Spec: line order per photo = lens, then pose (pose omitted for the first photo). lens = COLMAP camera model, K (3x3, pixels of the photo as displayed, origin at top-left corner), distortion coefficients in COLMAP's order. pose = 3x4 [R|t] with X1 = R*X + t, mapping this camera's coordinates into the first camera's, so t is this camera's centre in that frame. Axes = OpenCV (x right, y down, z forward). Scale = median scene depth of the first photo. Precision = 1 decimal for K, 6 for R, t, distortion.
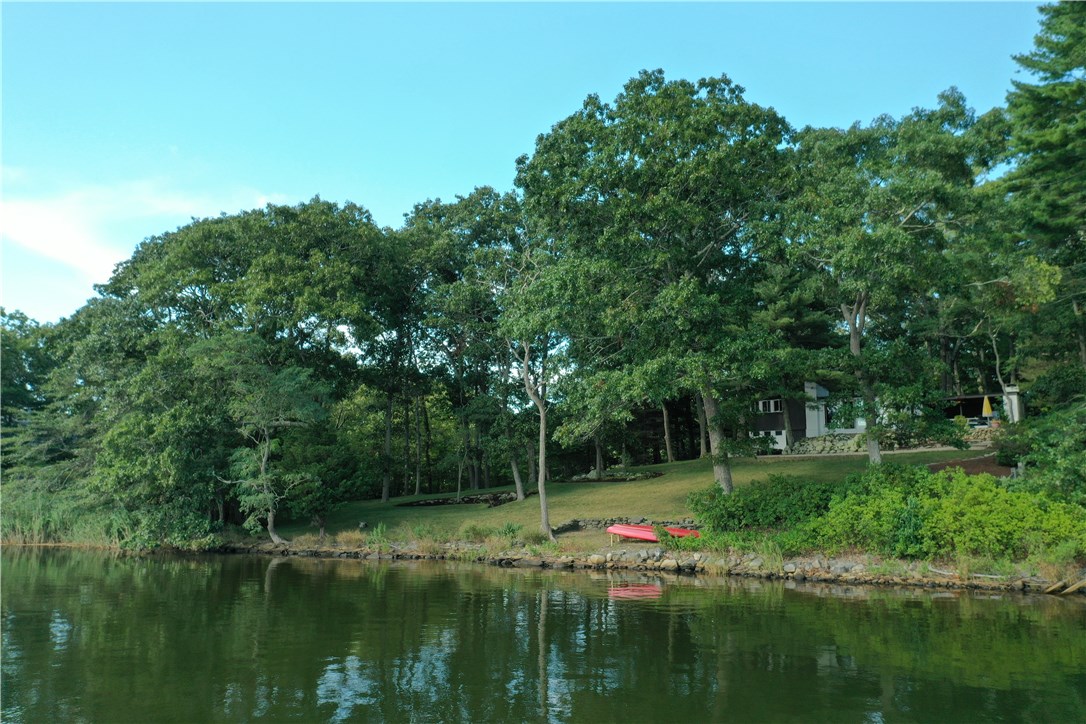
lens RADIAL K [[884.8, 0, 540.8], [0, 884.8, 304.8], [0, 0, 1]] dist [-0.017596, -0.023023]
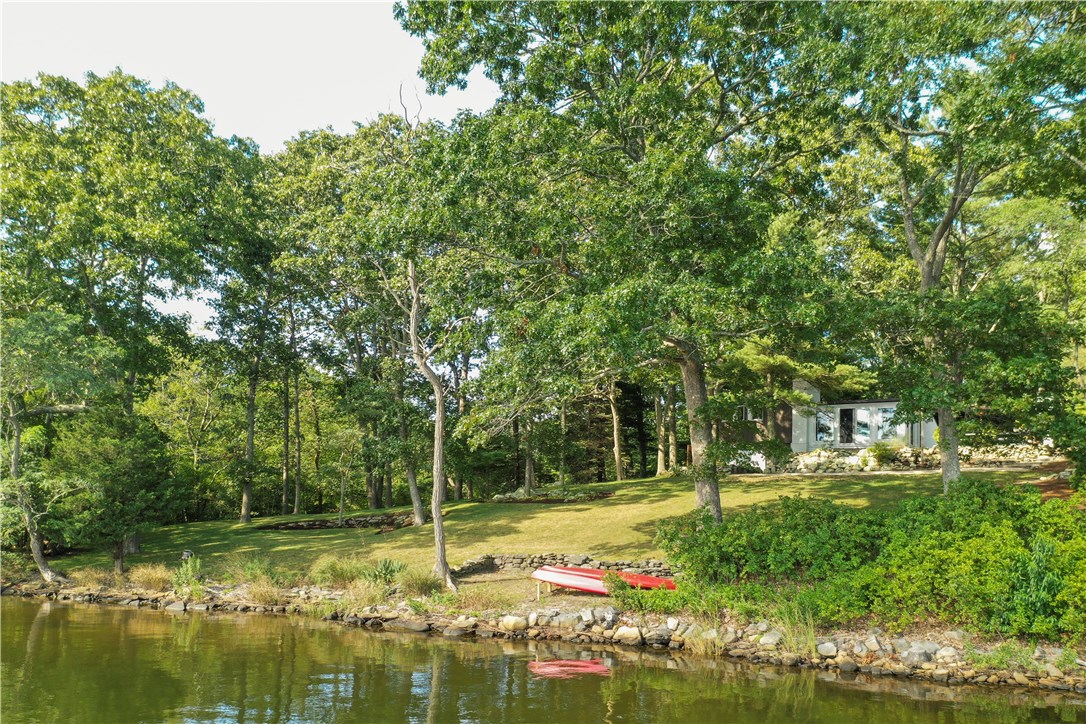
lens RADIAL K [[884.8, 0, 542.8], [0, 884.8, 360.8], [0, 0, 1]] dist [-0.017596, -0.023023]
pose [[0.997233, 0.032201, 0.067007, 0.035718], [-0.034679, 0.998744, 0.036161, 0.075884], [-0.065759, -0.038385, 0.997097, 0.370690]]
